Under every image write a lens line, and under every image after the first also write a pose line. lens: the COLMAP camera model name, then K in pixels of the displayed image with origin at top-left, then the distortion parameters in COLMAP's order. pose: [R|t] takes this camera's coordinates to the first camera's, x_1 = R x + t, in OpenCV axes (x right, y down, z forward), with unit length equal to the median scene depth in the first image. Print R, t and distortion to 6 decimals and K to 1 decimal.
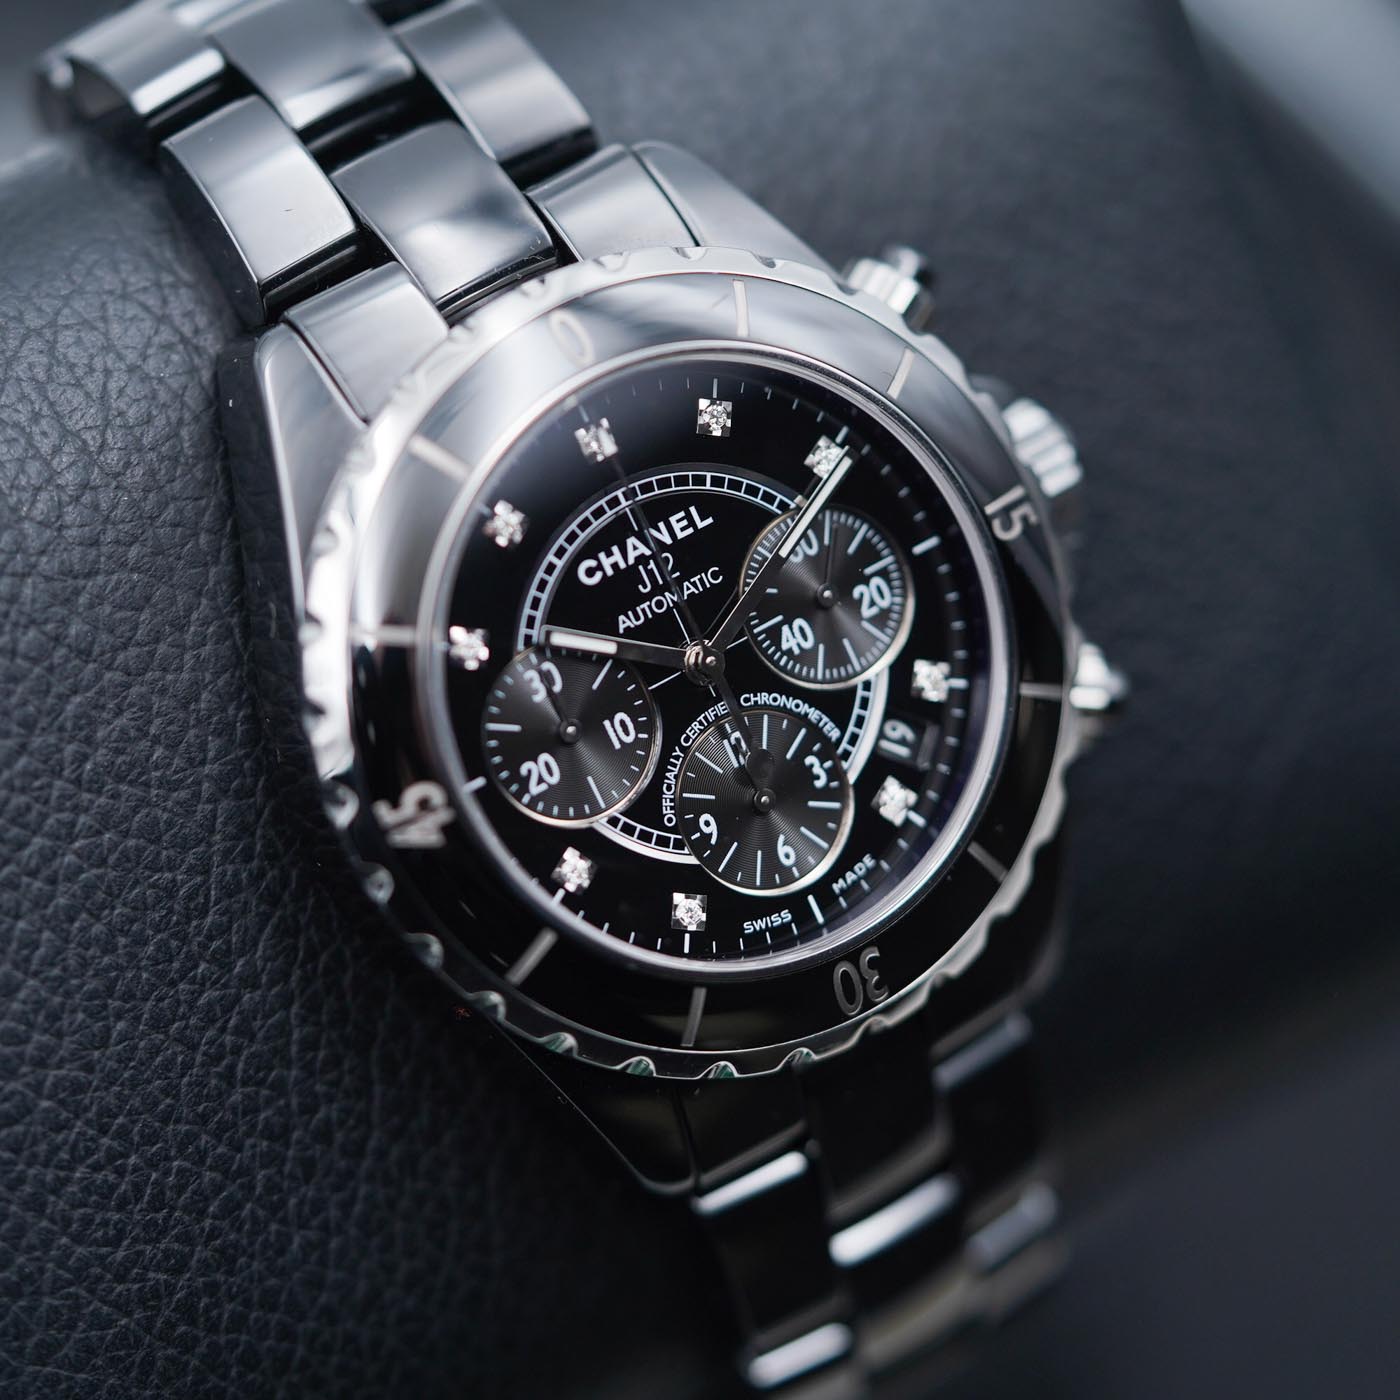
lens RADIAL K [[8142.3, 0, 700.0], [0, 8142.3, 700.0], [0, 0, 1]] dist [0.450630, 8.125475]
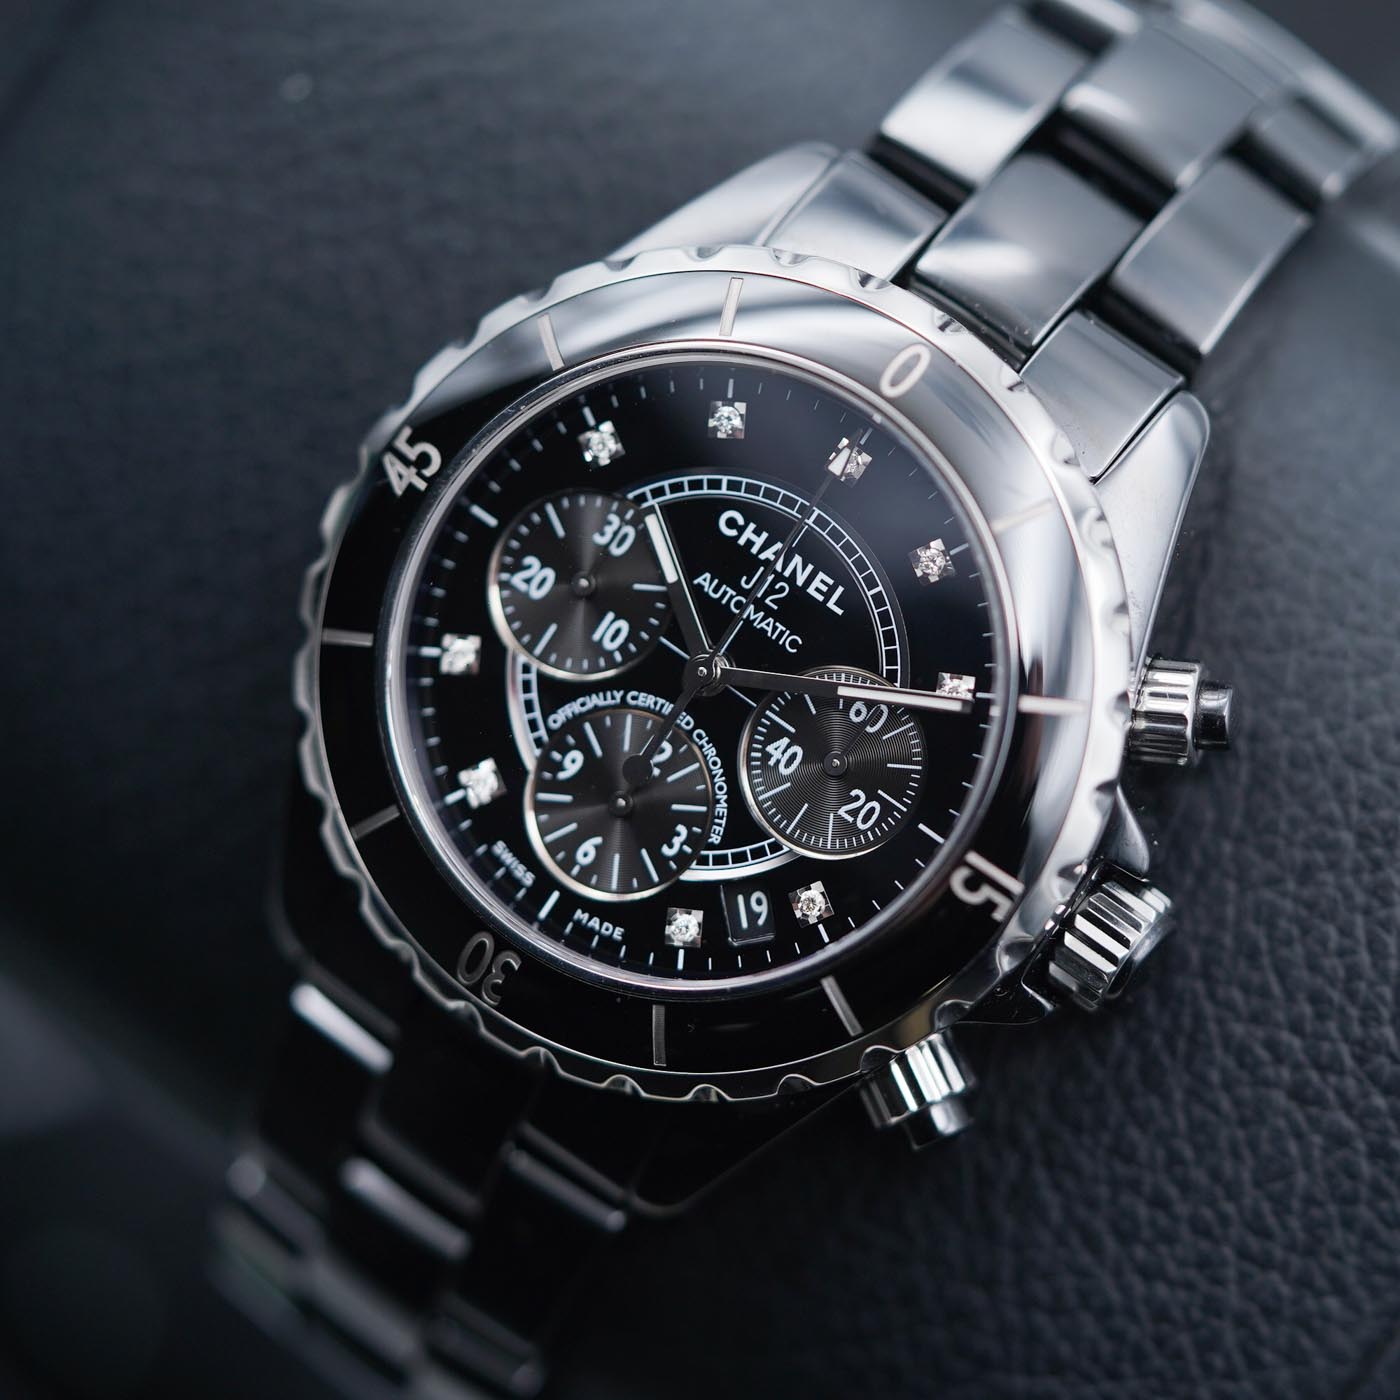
lens RADIAL K [[8142.3, 0, 700.0], [0, 8142.3, 700.0], [0, 0, 1]] dist [0.450630, 8.125475]
pose [[0.332635, 0.797067, -0.504022, 0.491500], [-0.842450, 0.491346, 0.221038, -0.216685], [0.423831, 0.351088, 0.834928, 0.189592]]
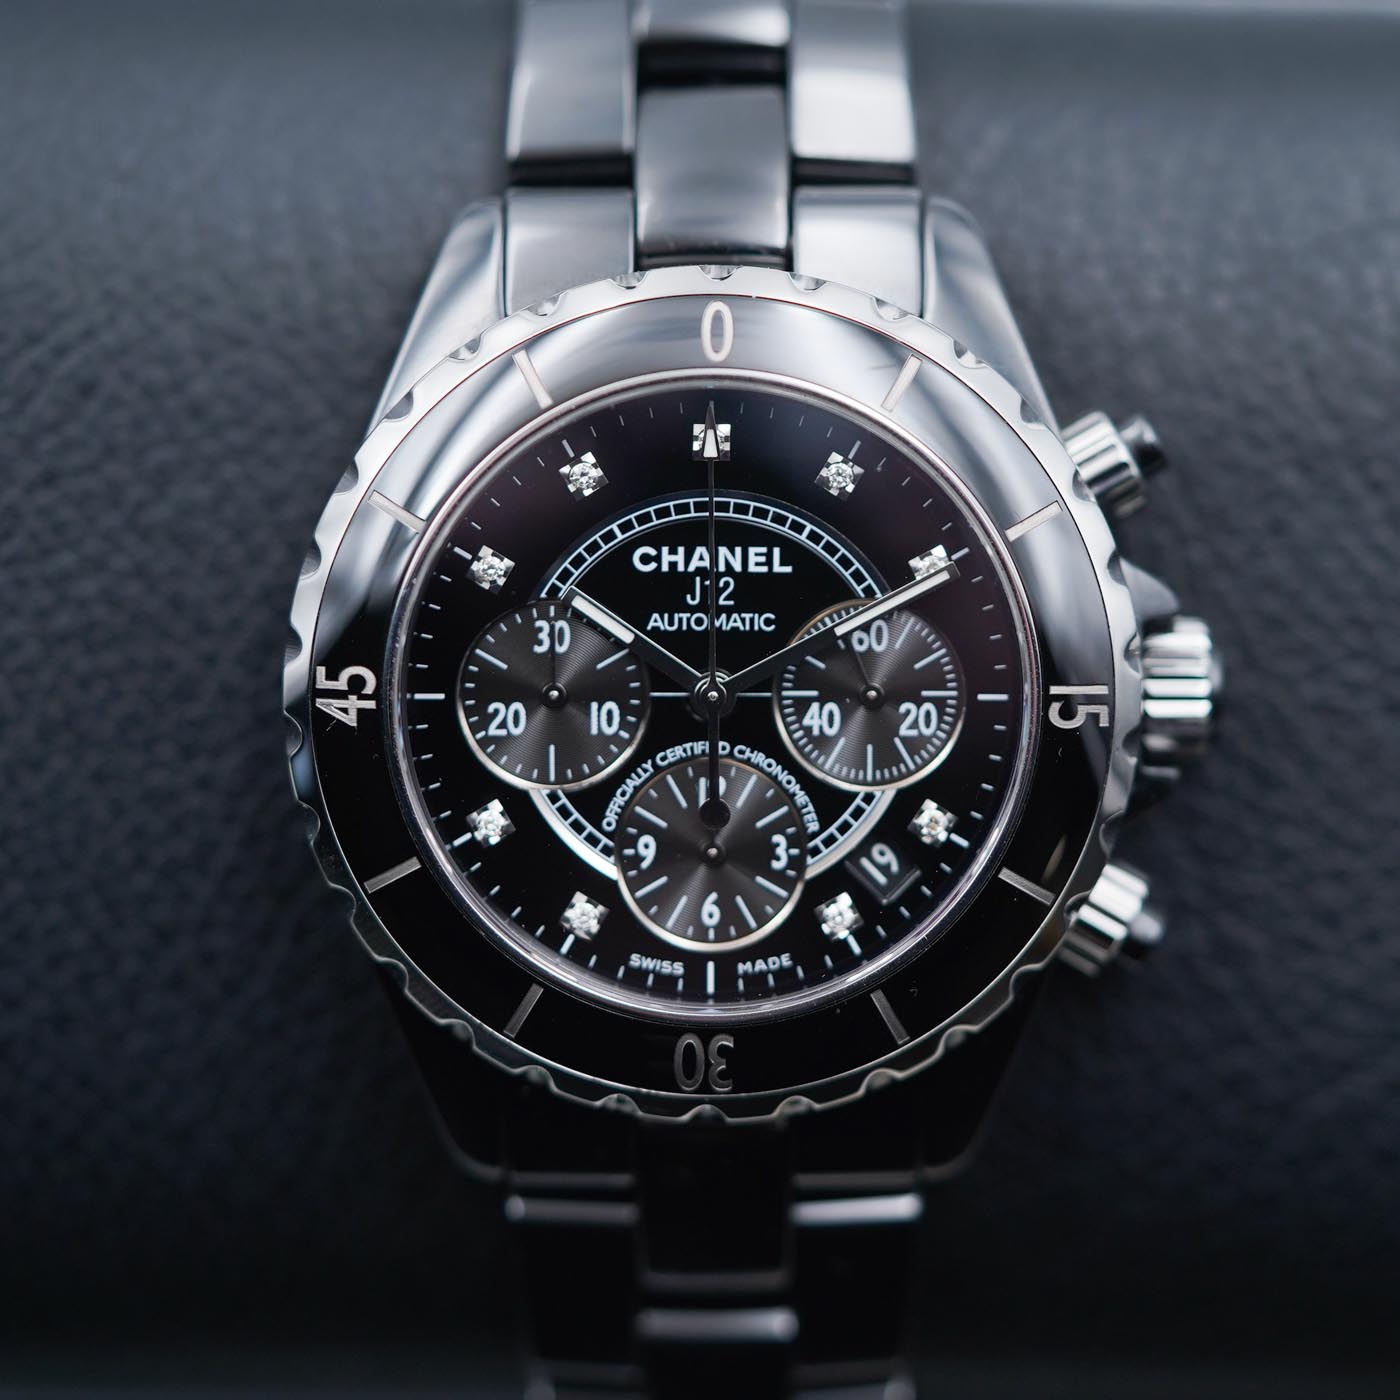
lens RADIAL K [[8142.3, 0, 700.0], [0, 8142.3, 700.0], [0, 0, 1]] dist [0.450630, 8.125475]
pose [[0.825393, 0.438674, -0.355375, 0.344441], [-0.442186, 0.893686, 0.076142, -0.077378], [0.350995, 0.094295, 0.931618, 0.093474]]
